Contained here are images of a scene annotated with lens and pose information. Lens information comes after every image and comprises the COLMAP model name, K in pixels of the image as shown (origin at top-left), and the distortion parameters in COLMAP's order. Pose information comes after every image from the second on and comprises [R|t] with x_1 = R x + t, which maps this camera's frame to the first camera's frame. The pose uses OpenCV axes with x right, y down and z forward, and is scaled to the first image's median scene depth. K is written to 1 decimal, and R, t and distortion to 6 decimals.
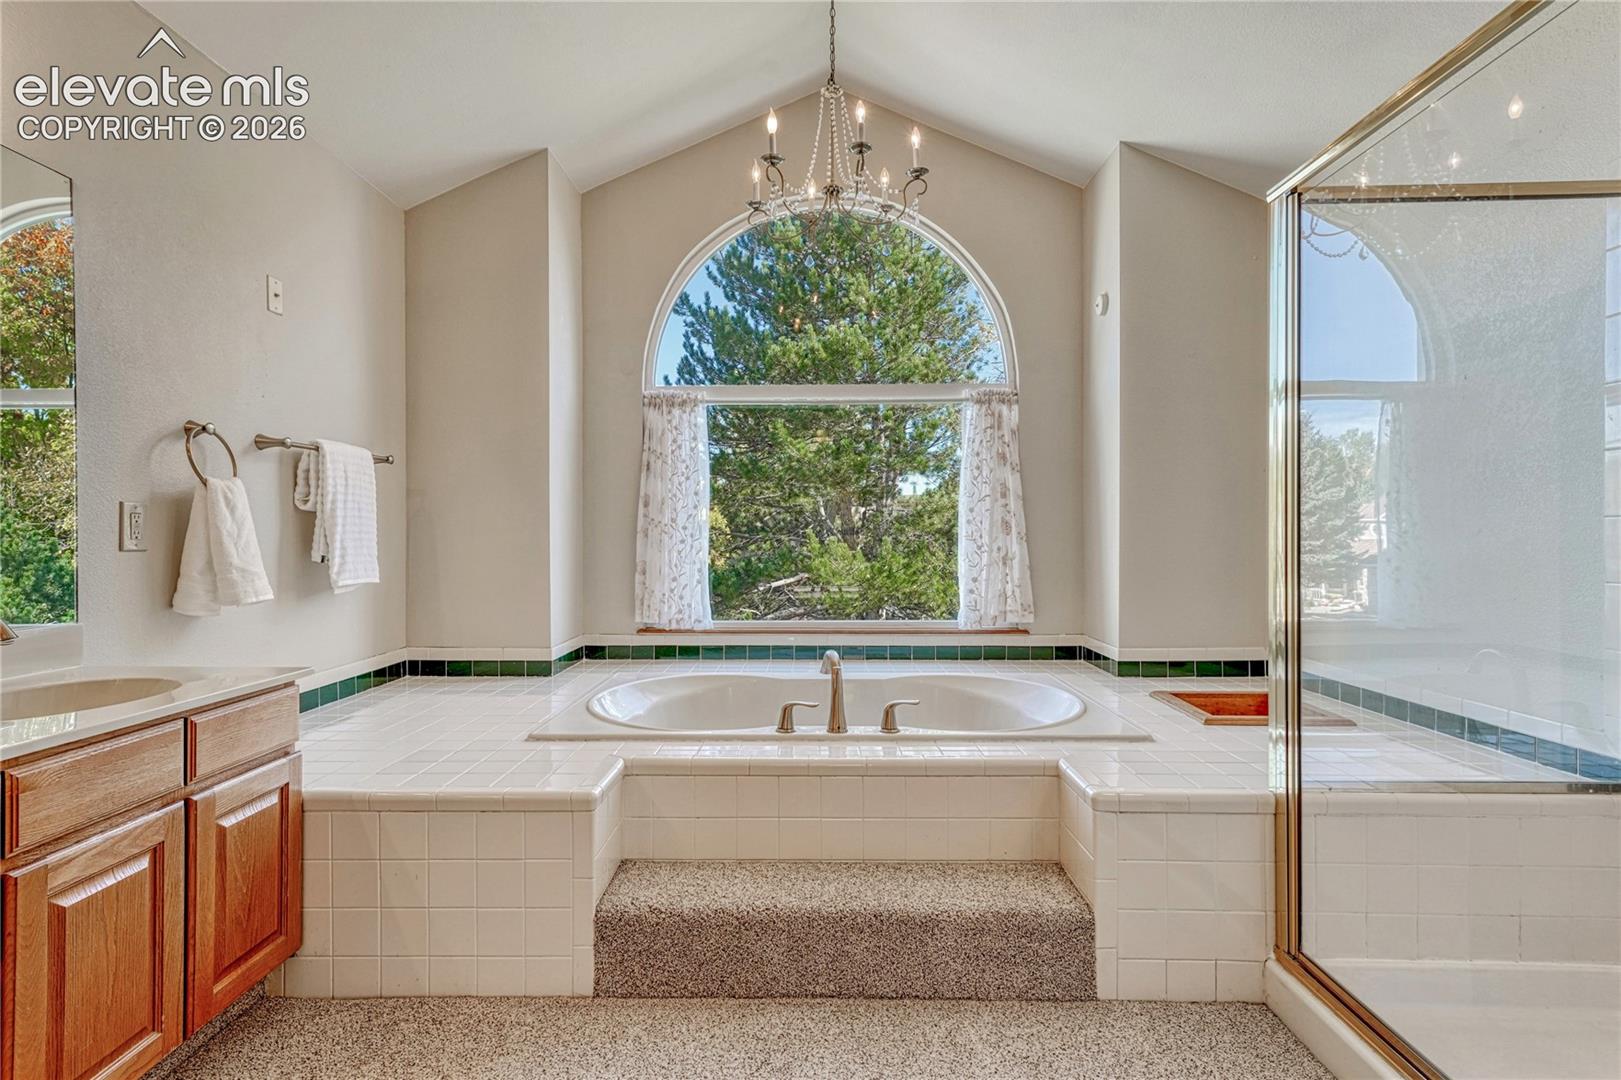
lens RADIAL K [[813.0, 0, 805.3], [0, 813.0, 532.0], [0, 0, 1]] dist [0.008083, 0.000661]
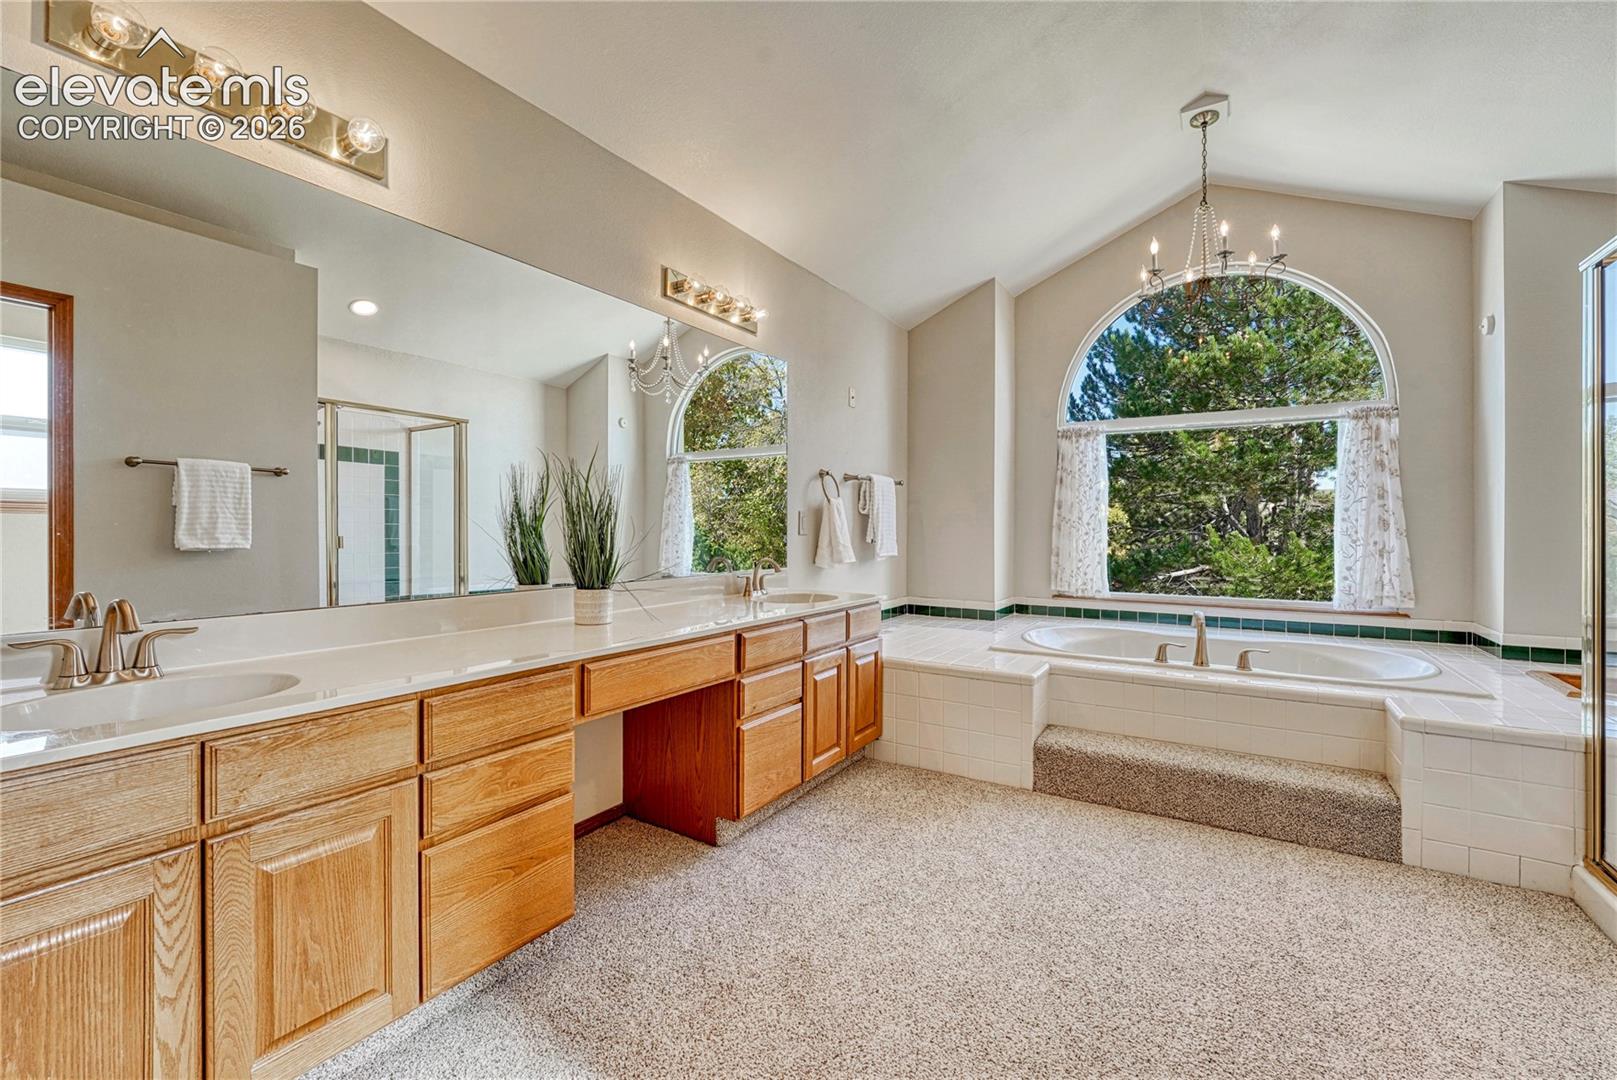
lens RADIAL K [[685.2, 0, 802.2], [0, 685.2, 526.3], [0, 0, 1]] dist [-0.008651, -0.000339]
pose [[0.857012, 0.005355, -0.515269, 0.039394], [-0.004801, 0.999986, 0.002407, -0.001470], [0.515275, 0.000411, 0.857025, -0.287021]]
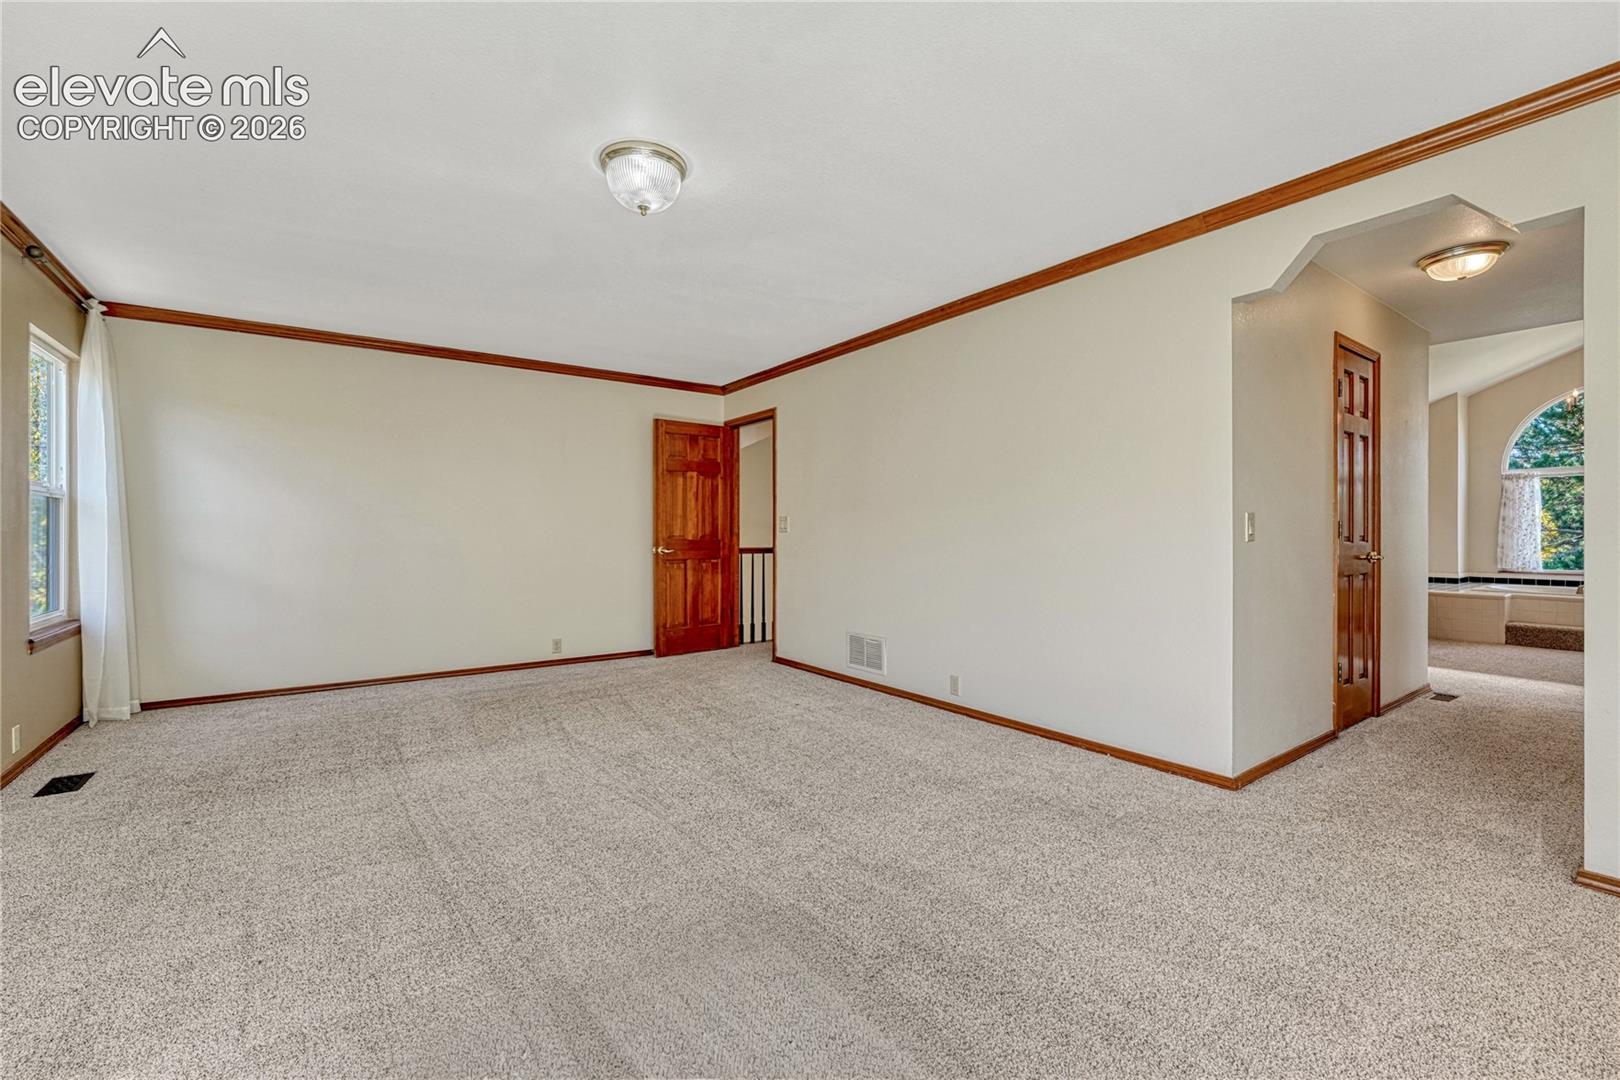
lens RADIAL K [[686.5, 0, 793.8], [0, 686.5, 531.7], [0, 0, 1]] dist [-0.008651, -0.000339]
pose [[0.592759, 0.001700, -0.805378, 0.206579], [0.003035, 0.999986, 0.004345, -0.015609], [0.805374, -0.005020, 0.592746, -2.164057]]
